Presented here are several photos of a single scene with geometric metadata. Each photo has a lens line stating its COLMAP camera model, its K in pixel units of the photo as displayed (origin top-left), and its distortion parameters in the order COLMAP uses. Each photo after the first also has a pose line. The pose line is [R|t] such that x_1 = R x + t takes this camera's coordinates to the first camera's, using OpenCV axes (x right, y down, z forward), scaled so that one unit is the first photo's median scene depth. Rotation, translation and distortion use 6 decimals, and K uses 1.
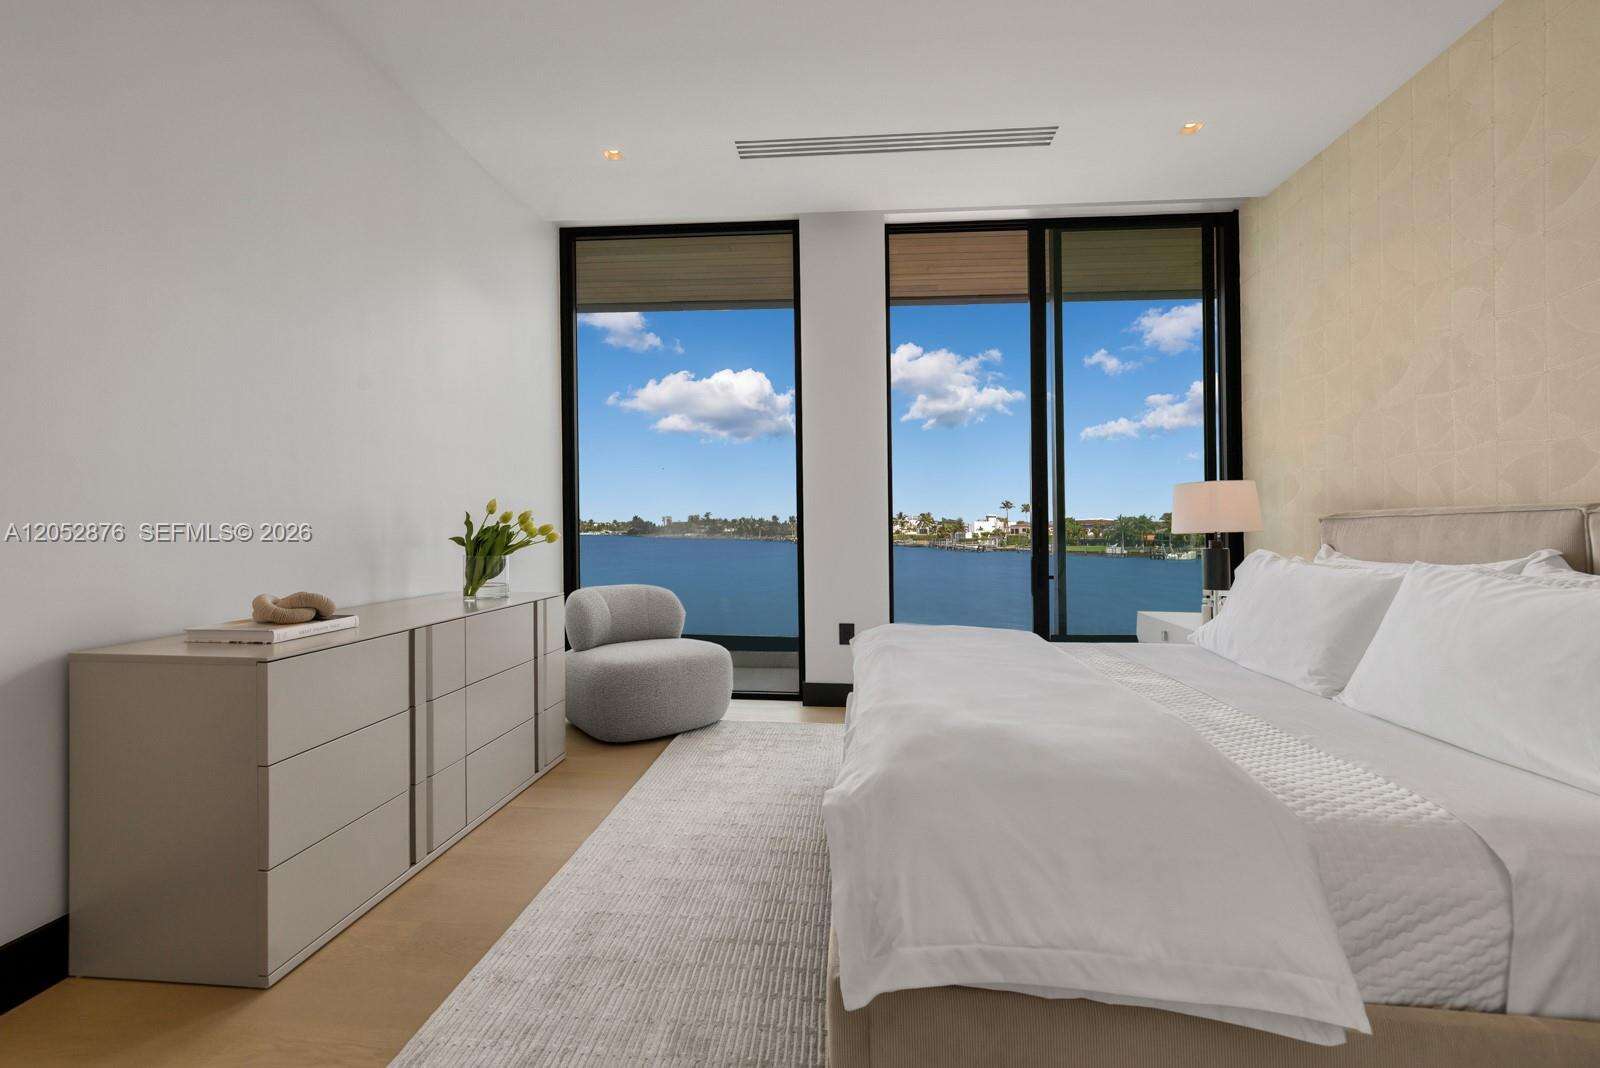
lens RADIAL K [[702.0, 0, 794.0], [0, 702.0, 534.1], [0, 0, 1]] dist [-0.002145, -0.000155]
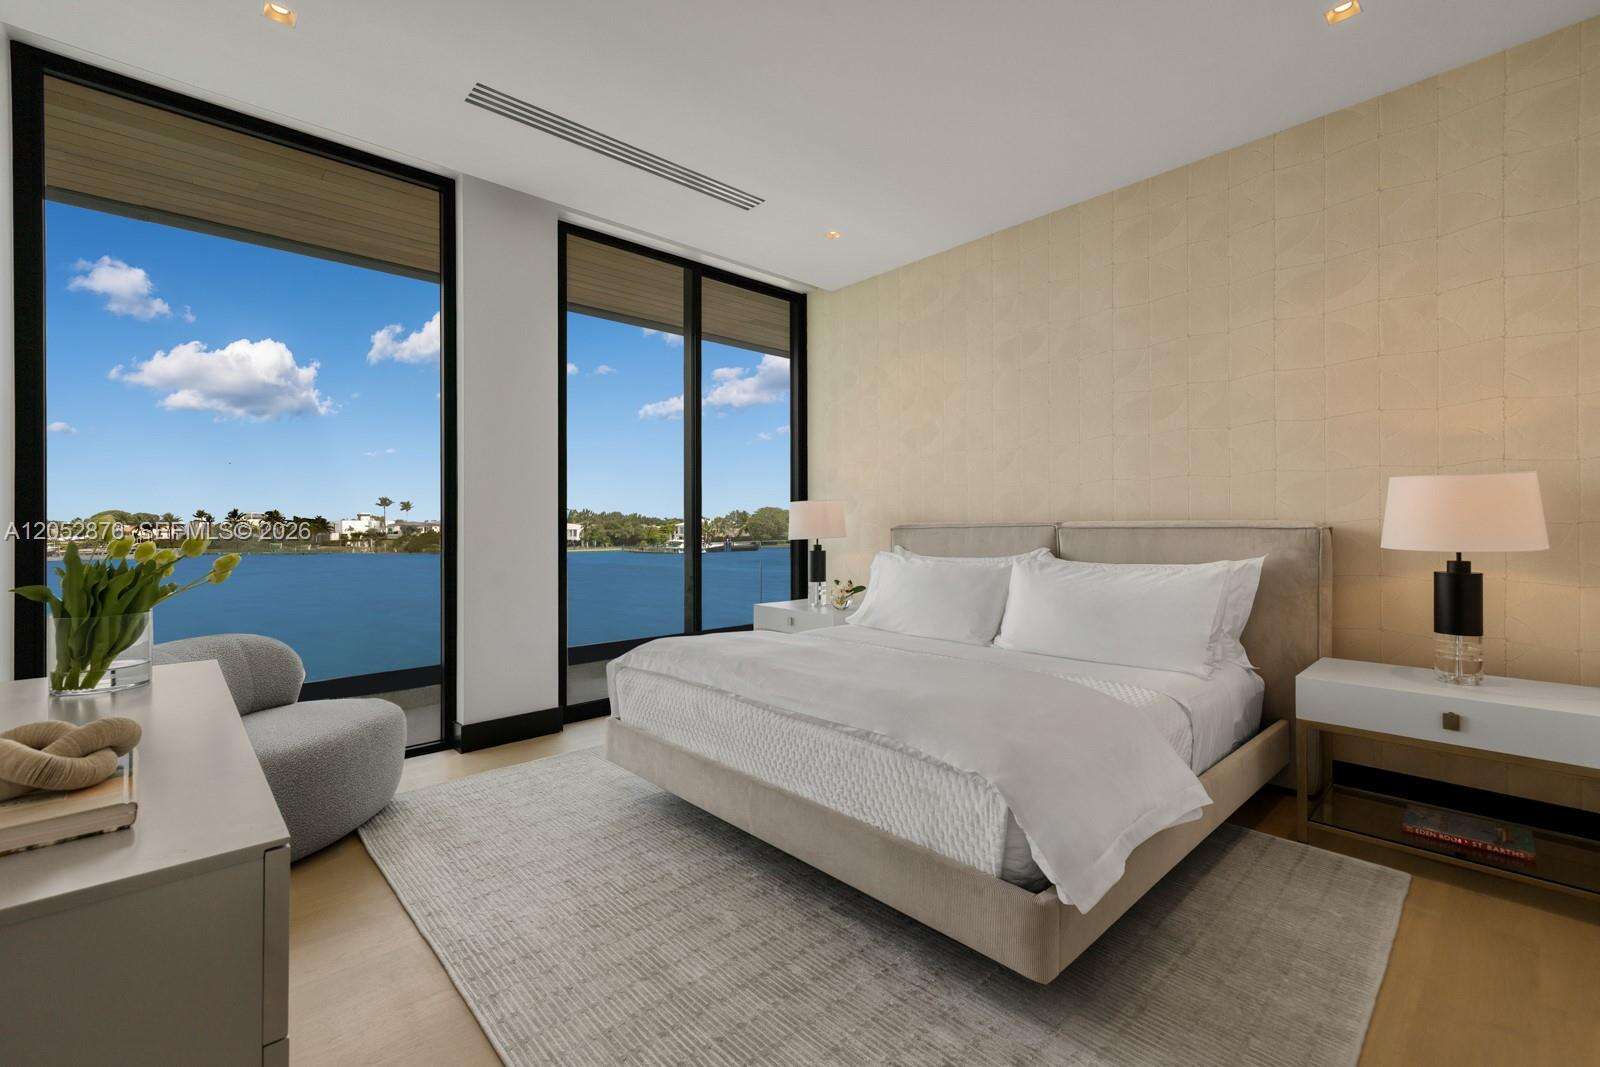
lens RADIAL K [[689.1, 0, 802.1], [0, 689.1, 535.5], [0, 0, 1]] dist [-0.001969, 0.000008]
pose [[0.661536, -0.023181, 0.749555, -0.348683], [0.018997, 0.999719, 0.014152, -0.023930], [-0.749673, 0.004877, 0.661791, 0.140288]]
